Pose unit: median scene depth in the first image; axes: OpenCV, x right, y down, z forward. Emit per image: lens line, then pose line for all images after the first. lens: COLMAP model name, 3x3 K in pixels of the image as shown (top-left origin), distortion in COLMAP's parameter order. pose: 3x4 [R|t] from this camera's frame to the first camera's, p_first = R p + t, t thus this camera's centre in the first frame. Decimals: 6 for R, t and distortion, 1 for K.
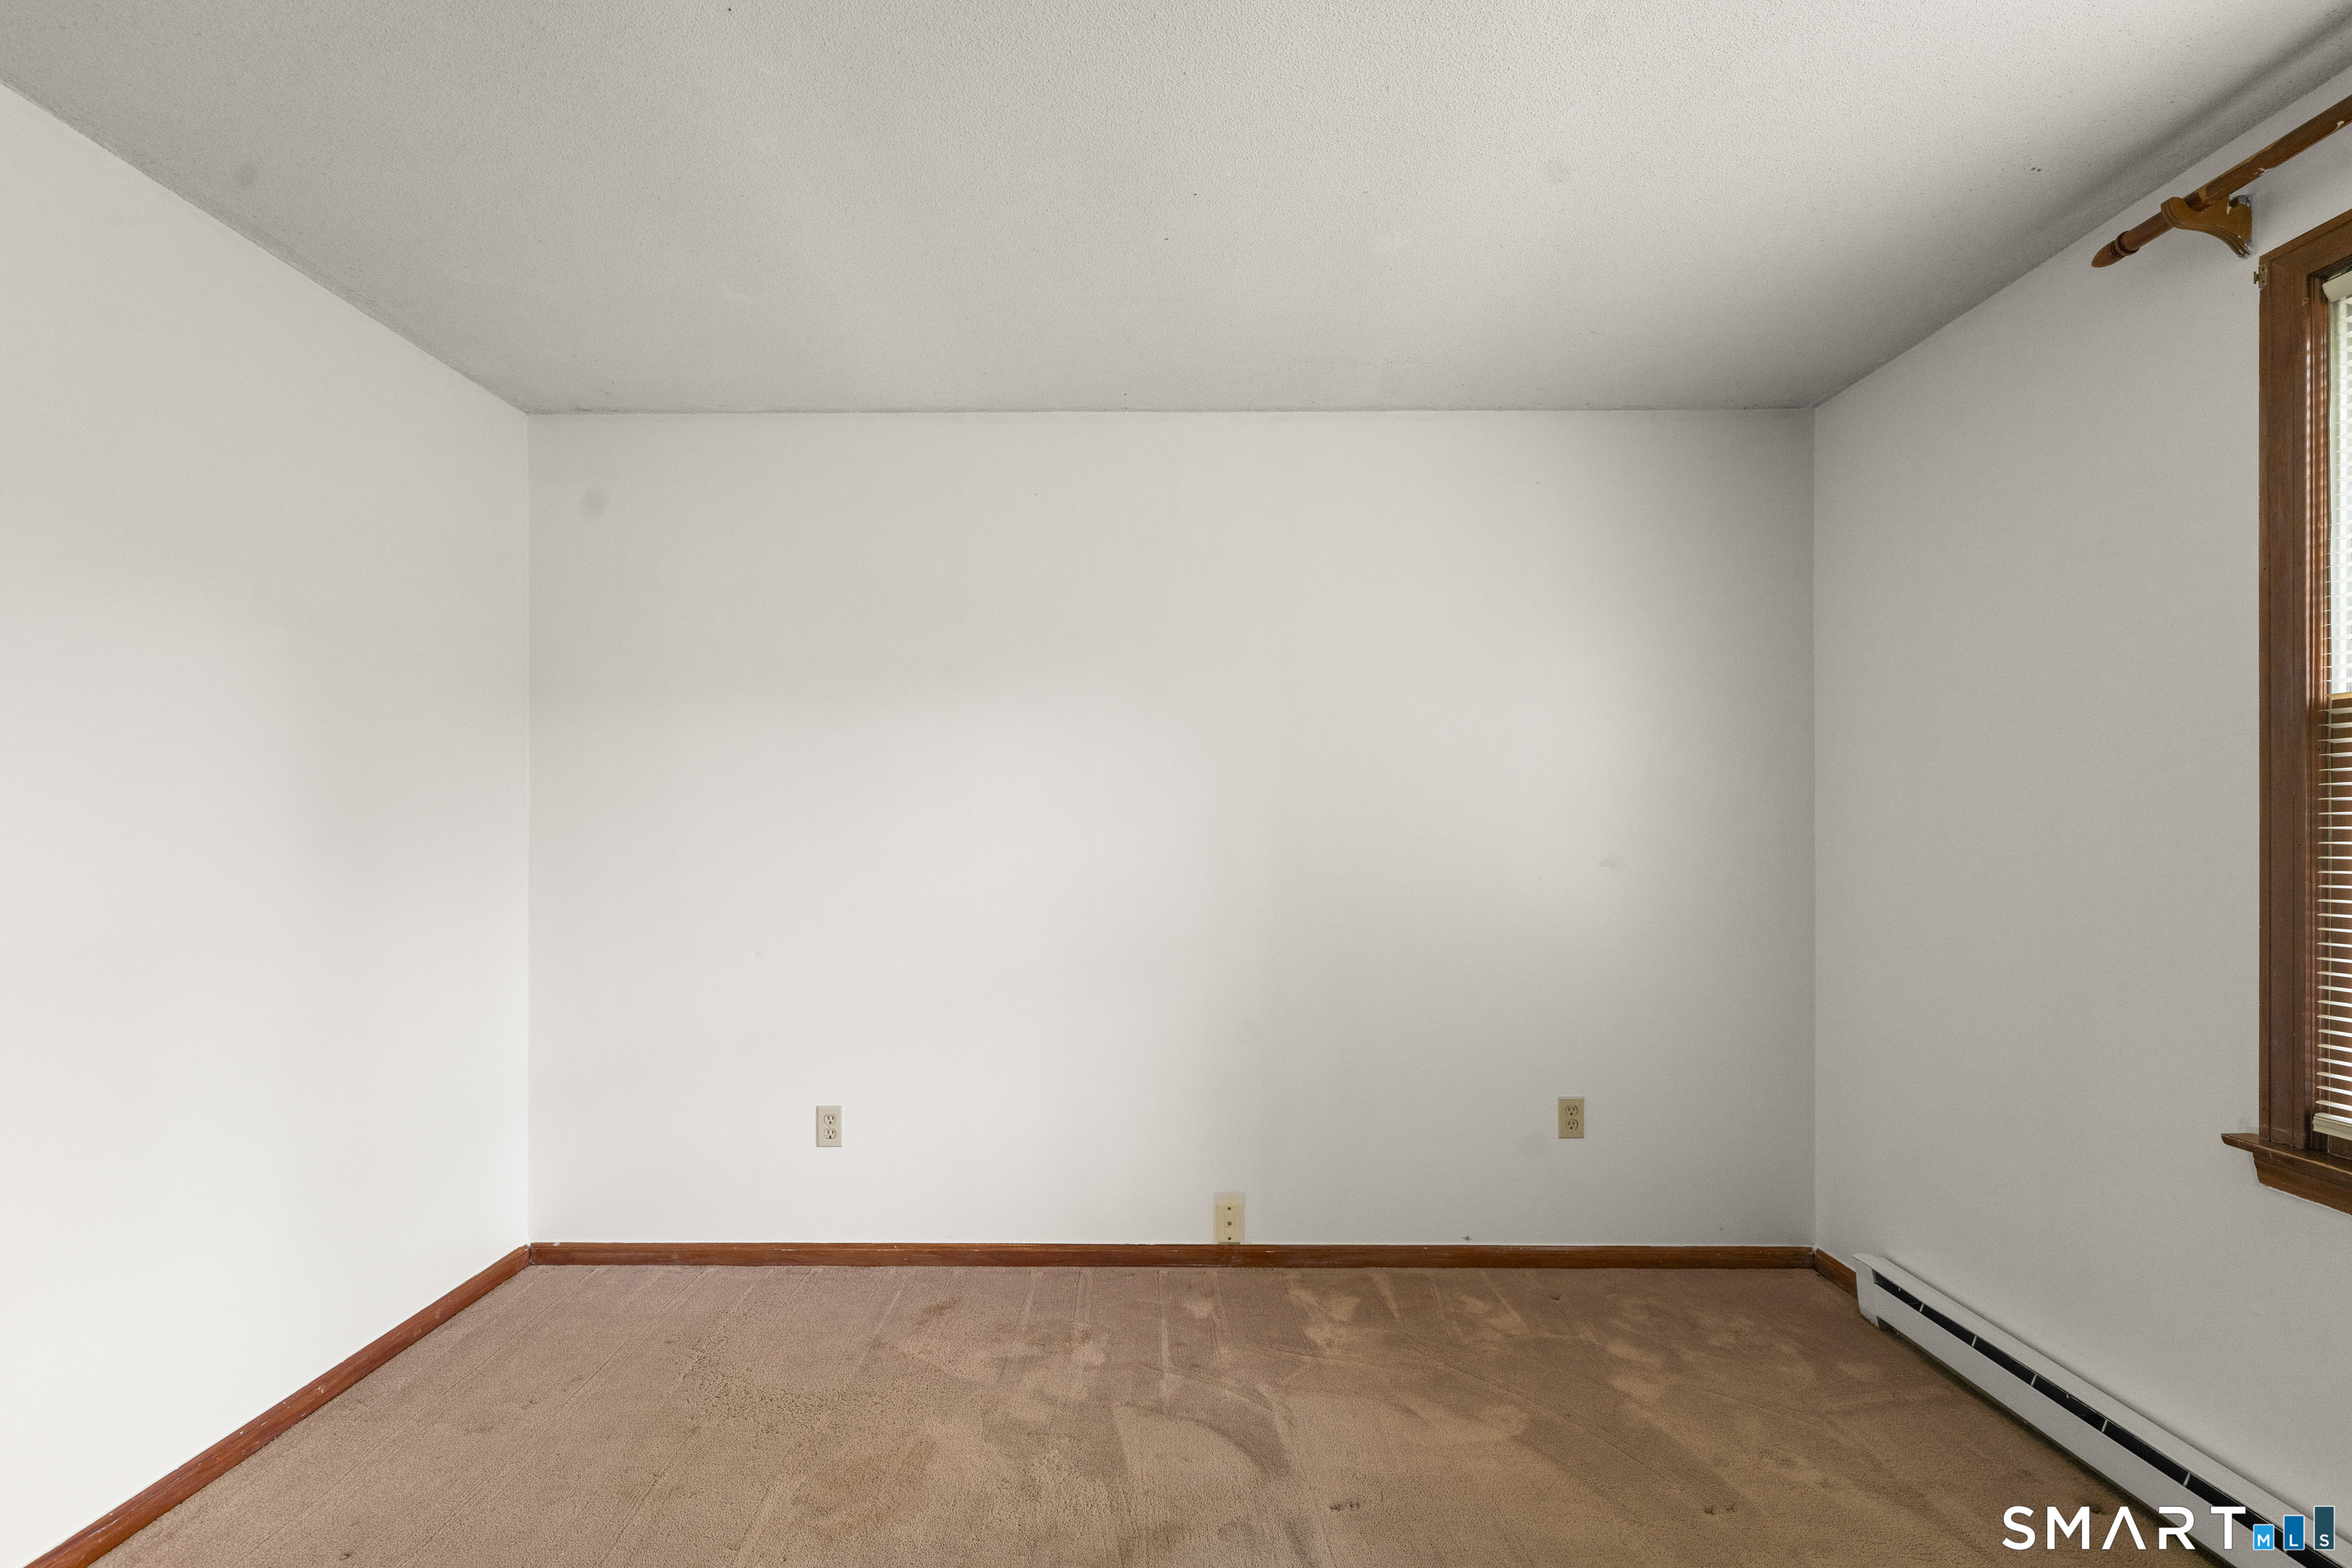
lens RADIAL K [[1050.7, 0, 1173.6], [0, 1050.7, 826.9], [0, 0, 1]] dist [0.002968, 0.000379]
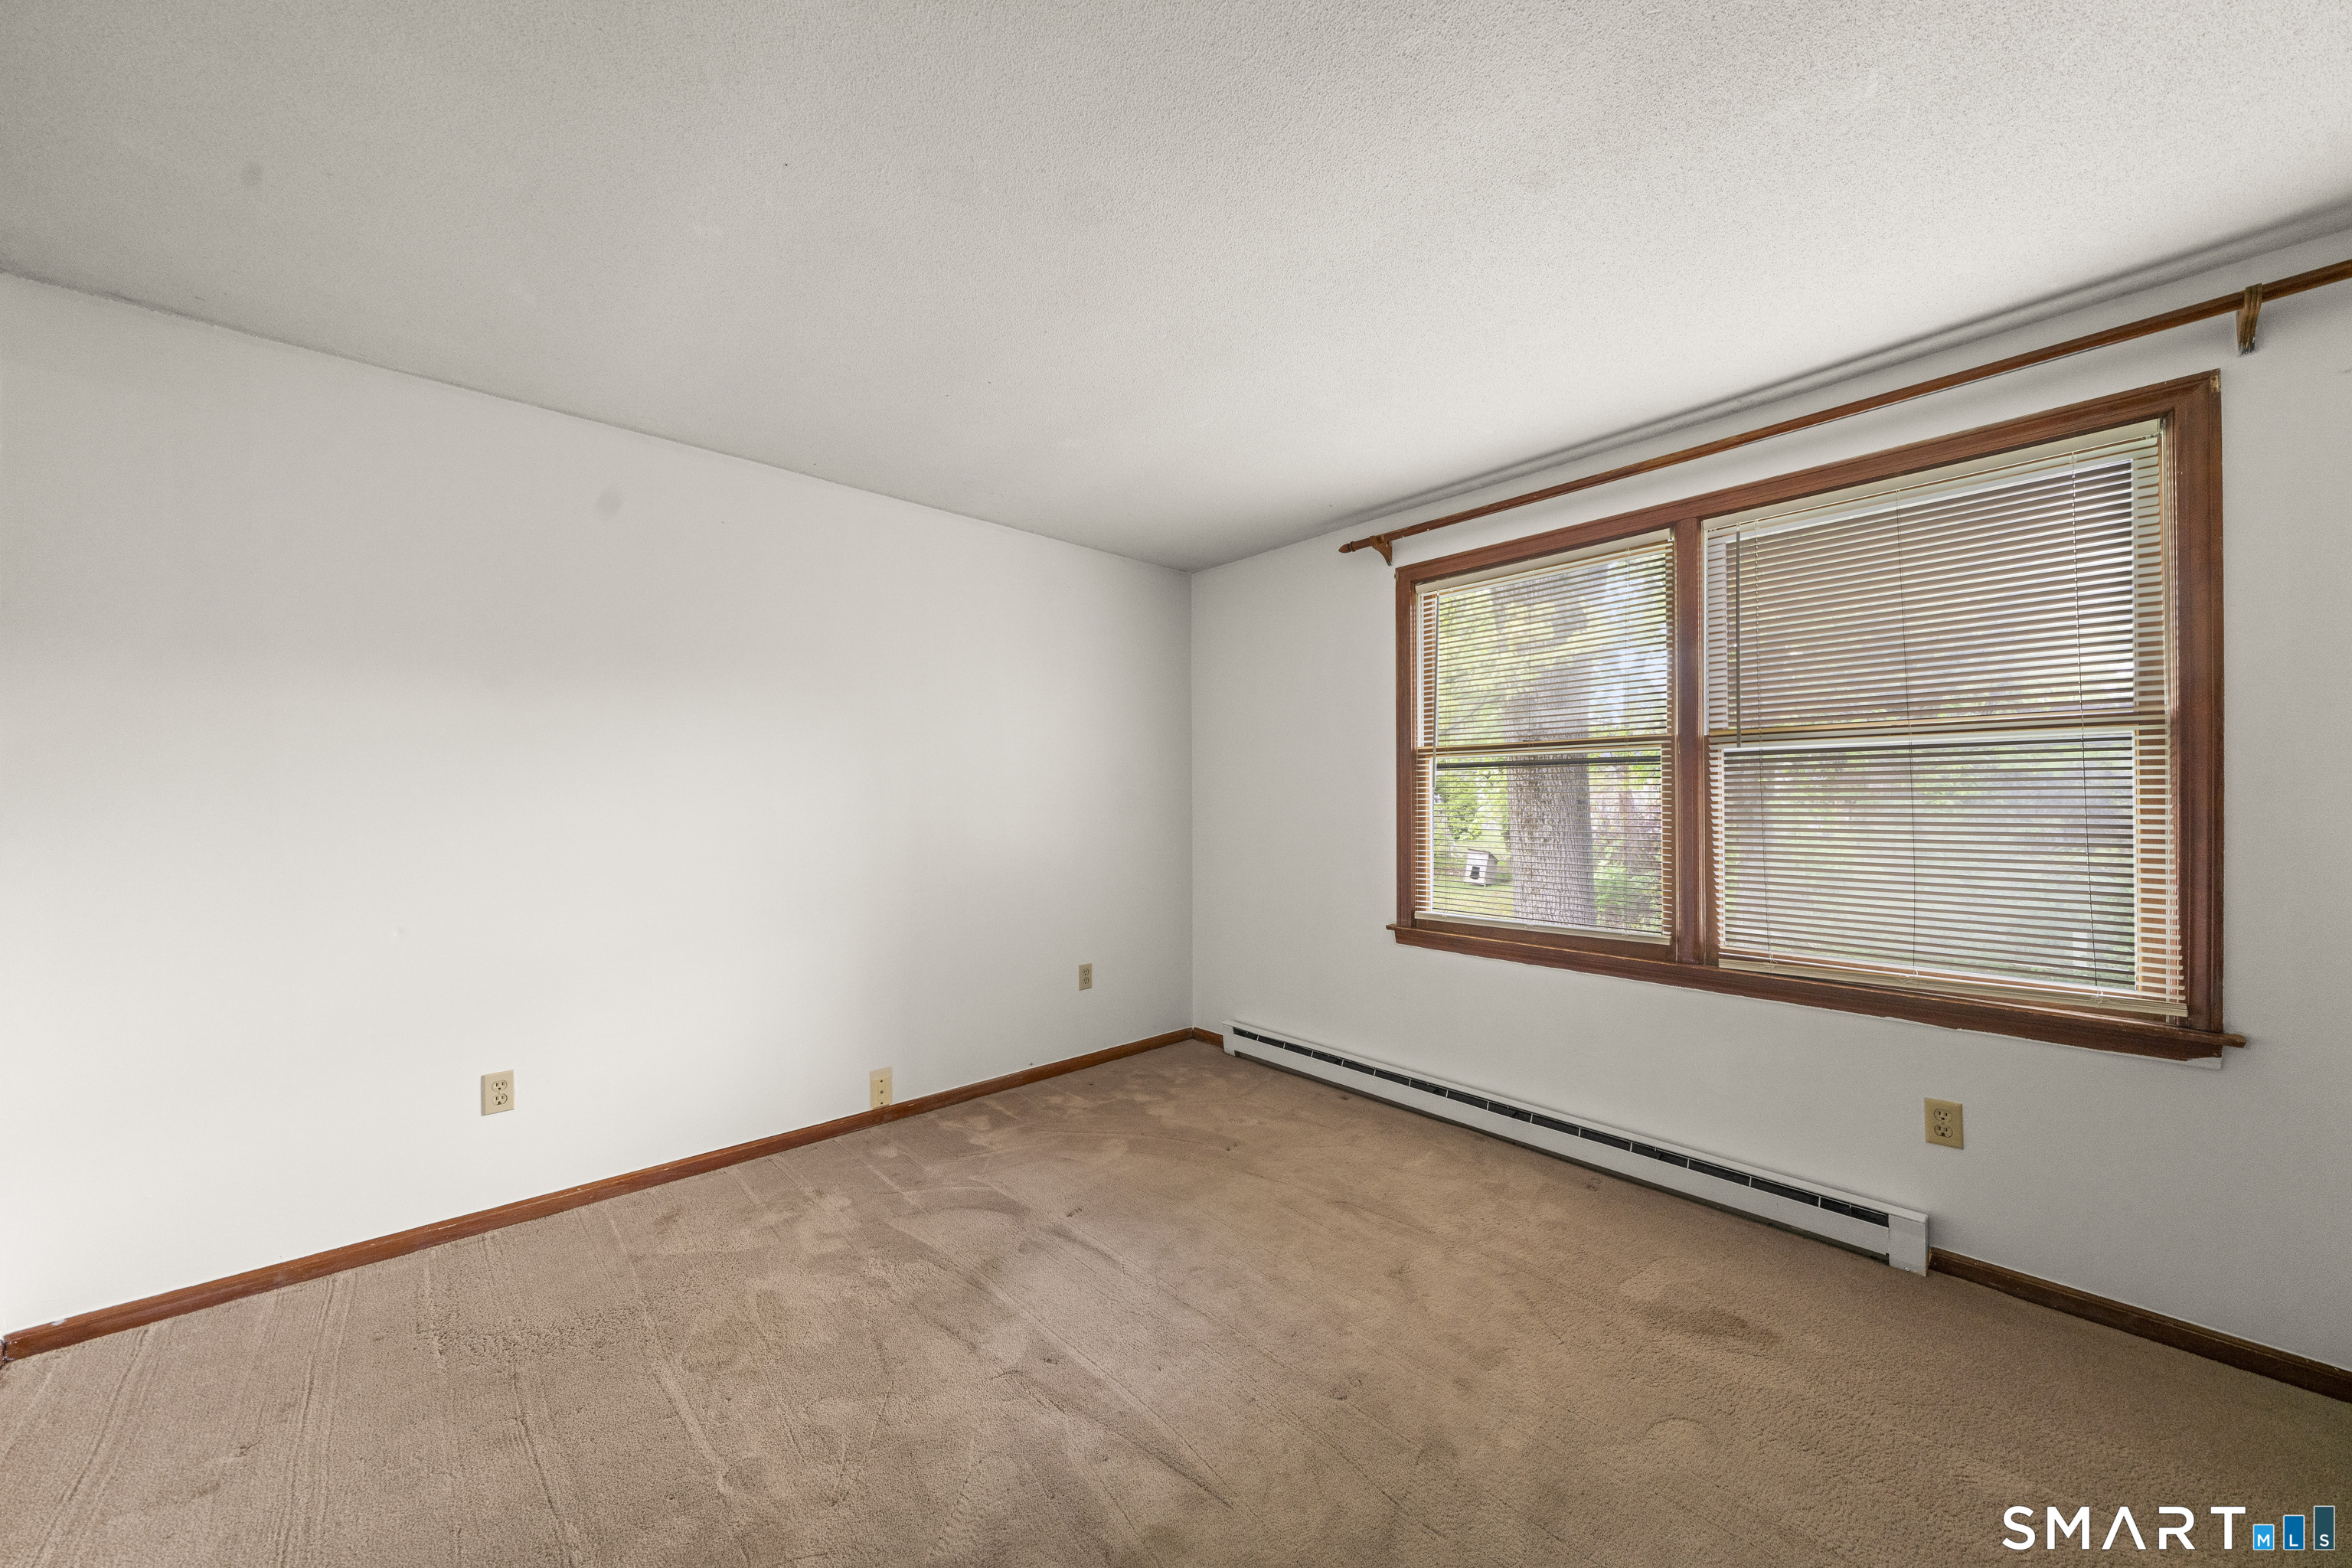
lens RADIAL K [[801.3, 0, 1177.0], [0, 801.3, 798.9], [0, 0, 1]] dist [-0.001518, -0.000179]
pose [[0.738049, 0.000184, 0.674748, -0.423467], [0.002637, 0.999992, -0.003158, 0.003586], [-0.674742, 0.004110, 0.738042, -0.025458]]
